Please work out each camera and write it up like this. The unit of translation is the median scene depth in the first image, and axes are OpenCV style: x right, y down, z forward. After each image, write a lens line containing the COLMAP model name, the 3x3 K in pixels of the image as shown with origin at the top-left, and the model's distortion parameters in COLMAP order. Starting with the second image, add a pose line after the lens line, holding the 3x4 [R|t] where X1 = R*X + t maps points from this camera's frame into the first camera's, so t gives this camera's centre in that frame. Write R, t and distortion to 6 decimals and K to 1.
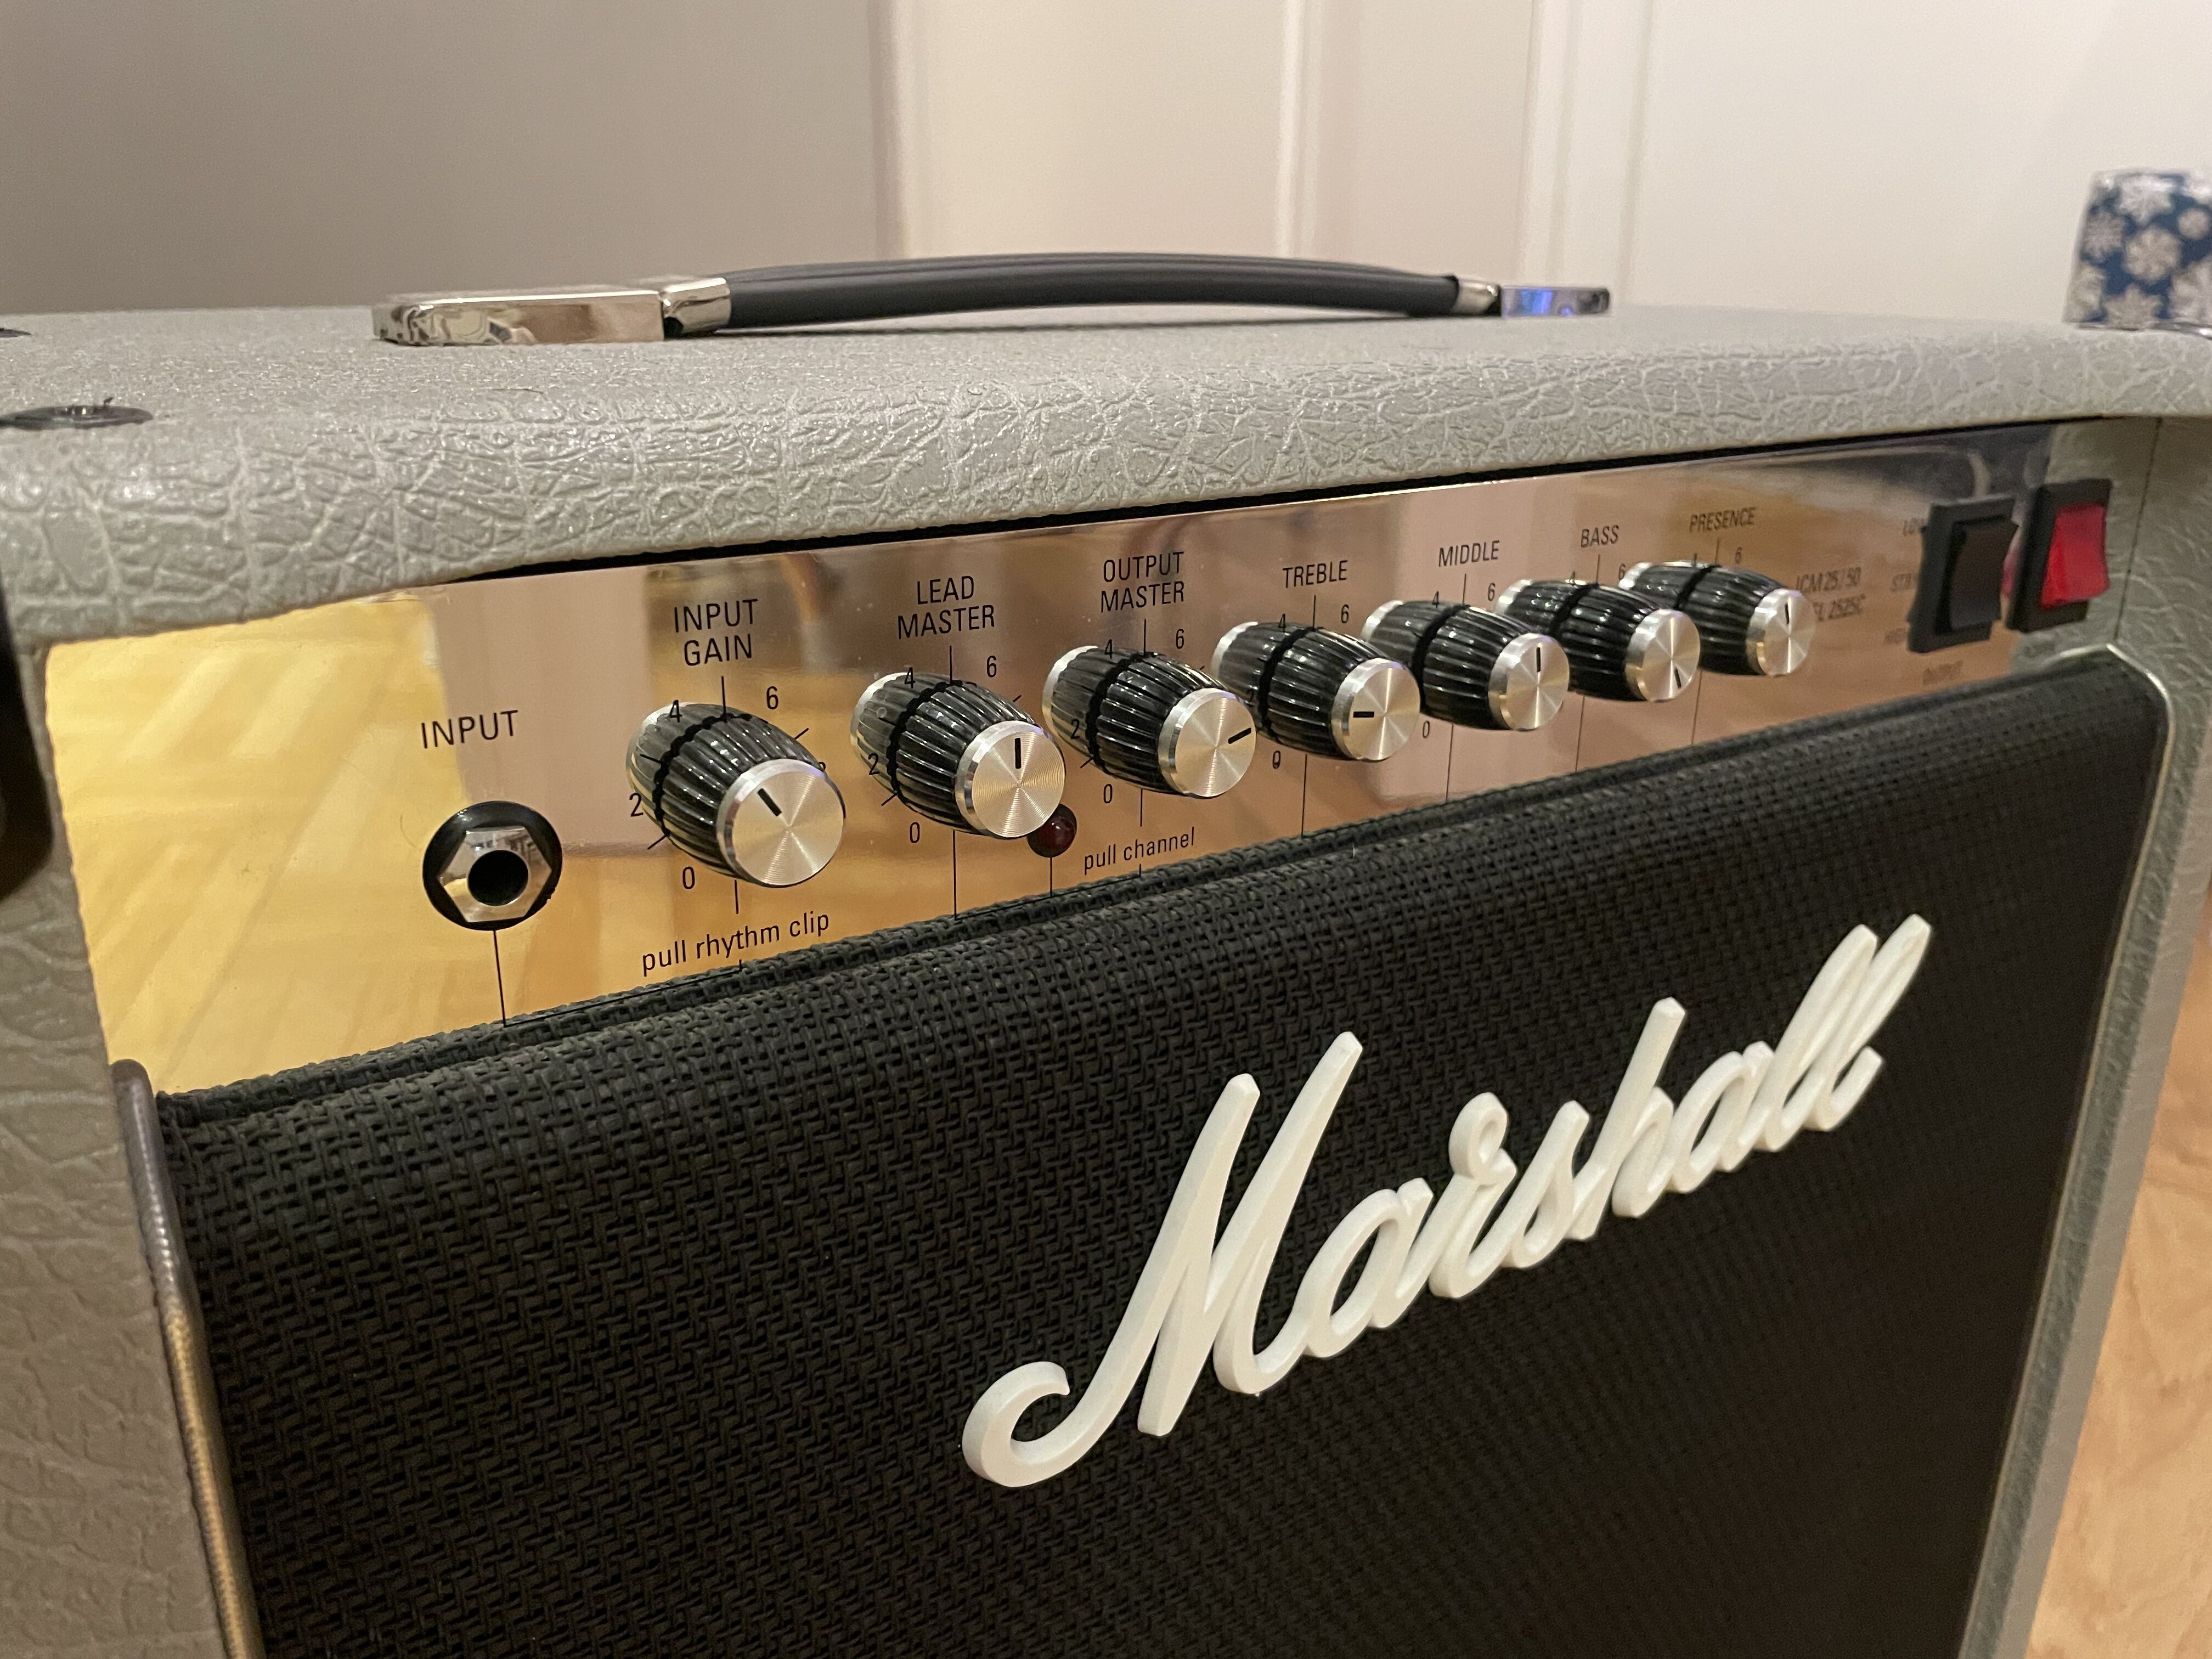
lens RADIAL K [[1716.7, 0, 1105.4], [0, 1716.7, 810.9], [0, 0, 1]] dist [0.075254, -0.118325]
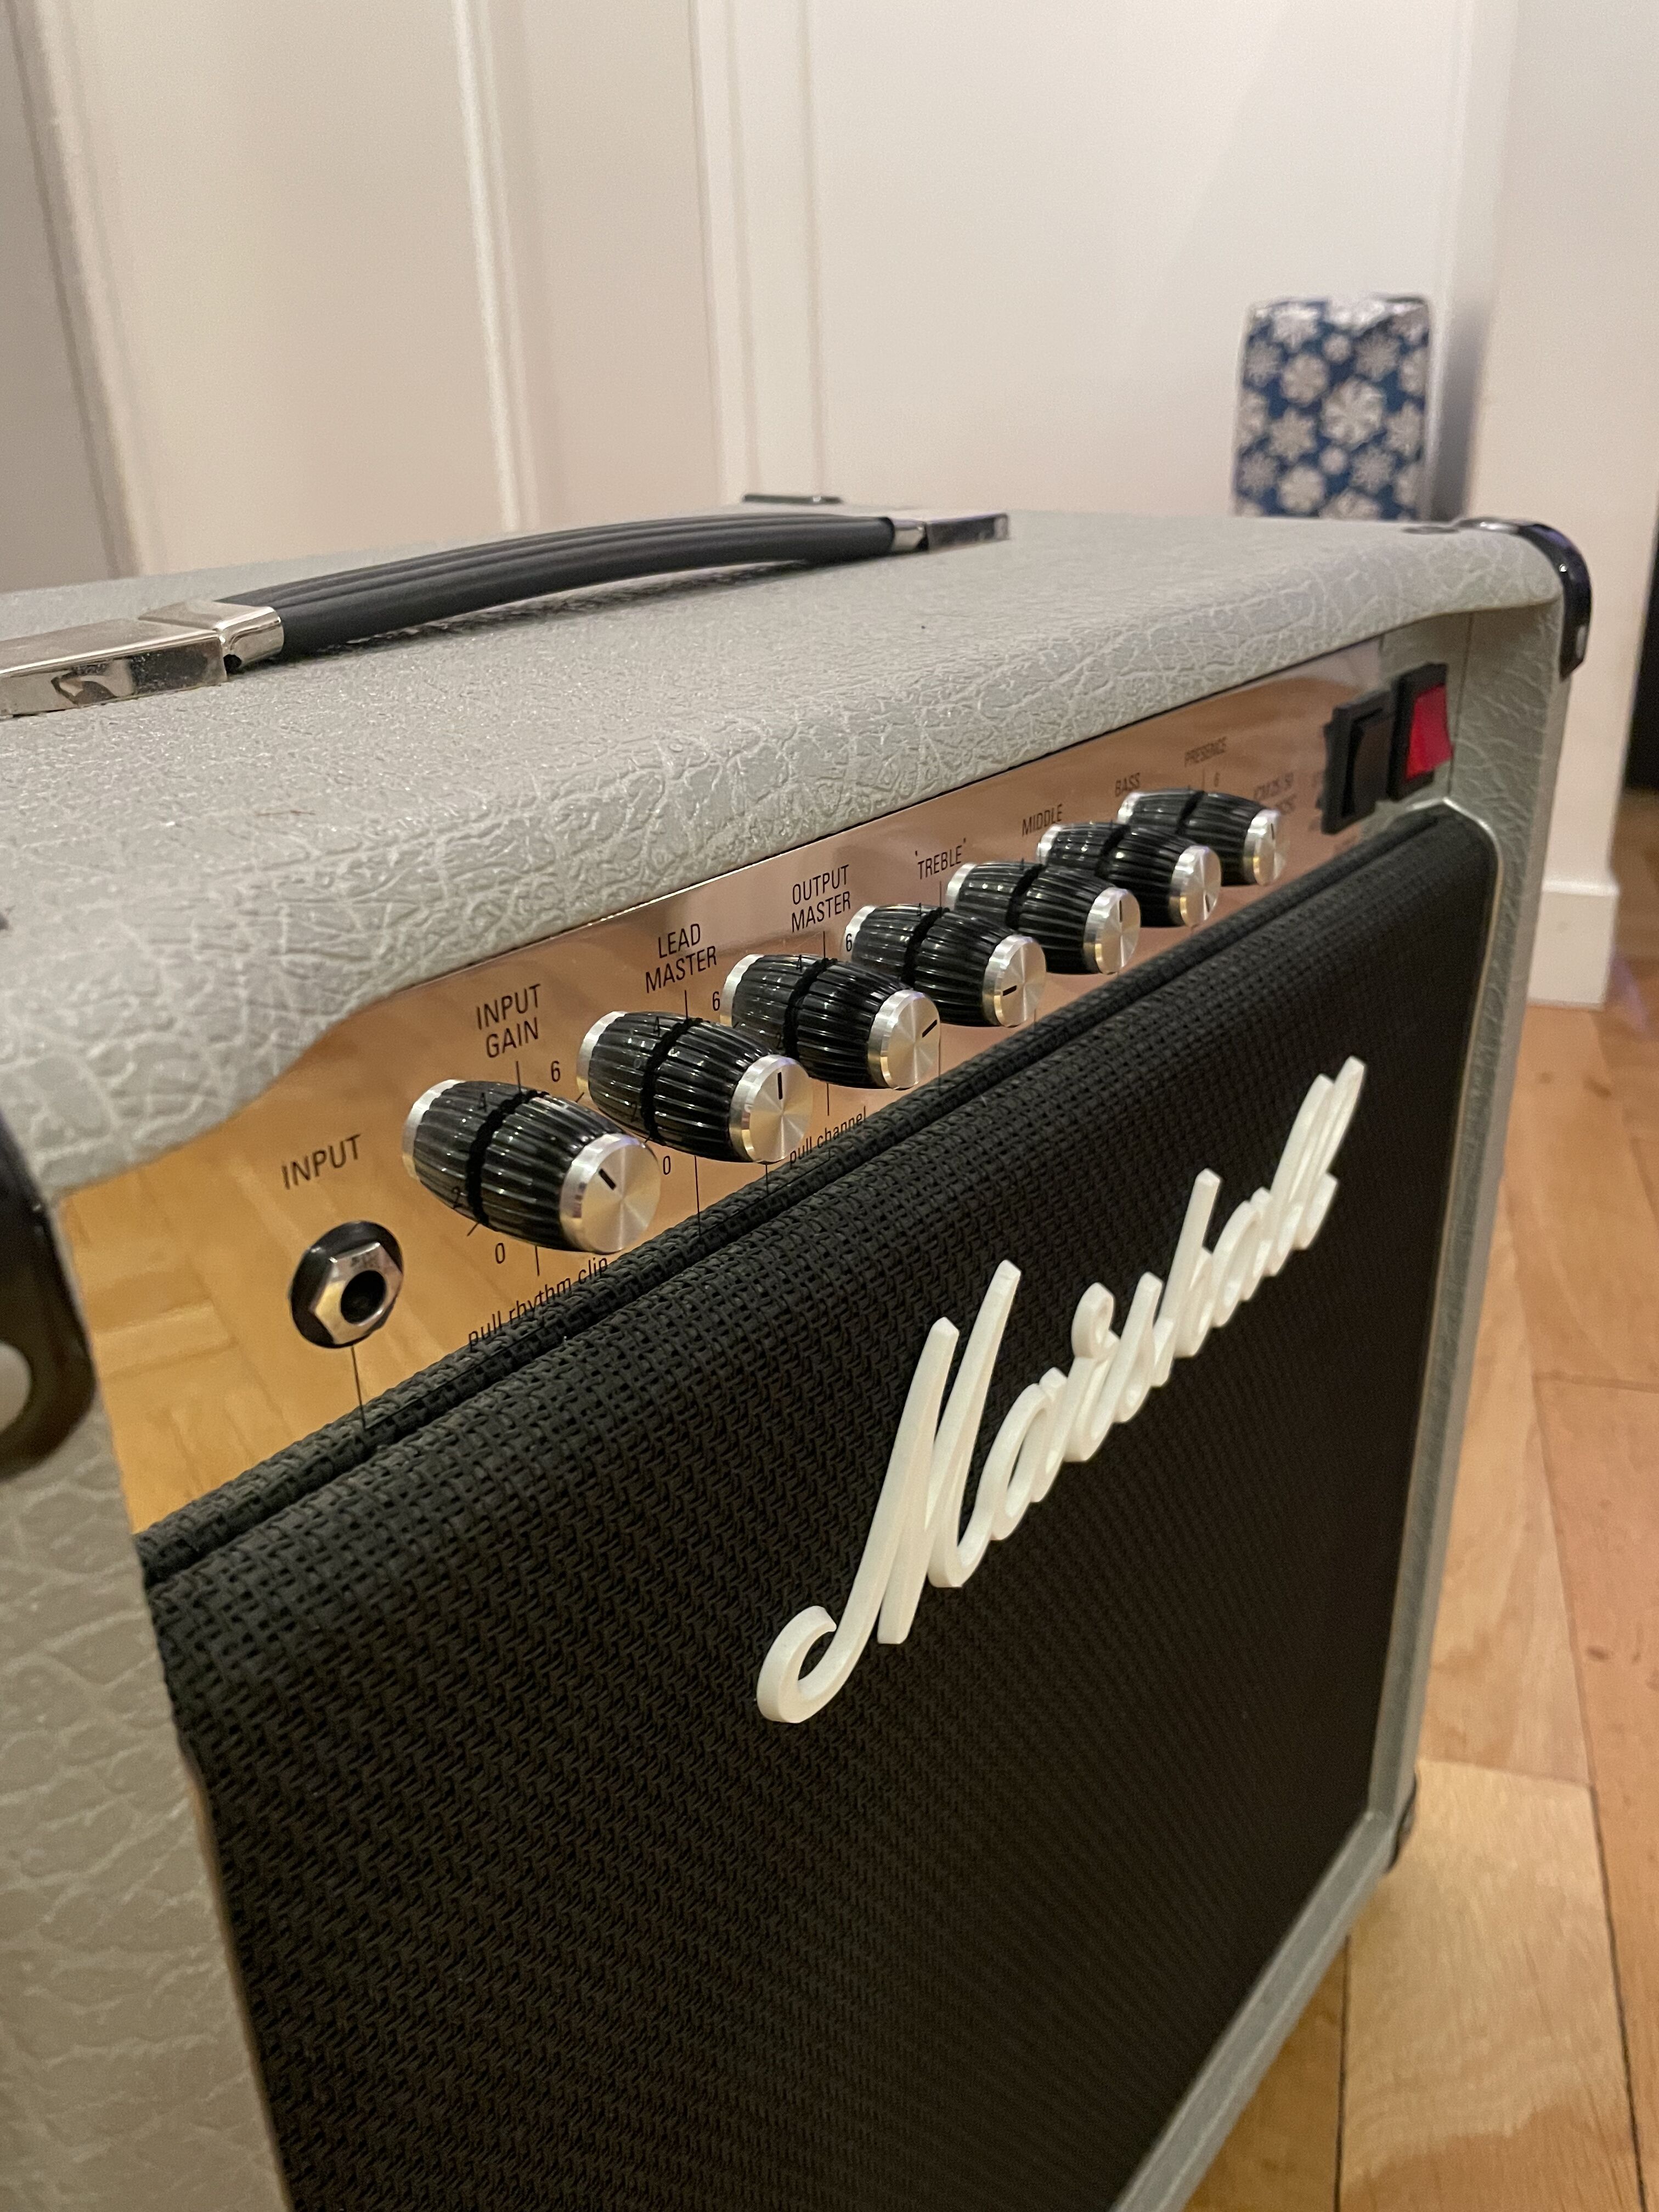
lens RADIAL K [[1712.8, 0, 821.6], [0, 1712.8, 1081.2], [0, 0, 1]] dist [0.084424, -0.117400]
pose [[0.951502, -0.152059, 0.267435, -0.253301], [0.130198, 0.986656, 0.097765, -0.111604], [-0.278733, -0.058204, 0.958603, -0.037967]]
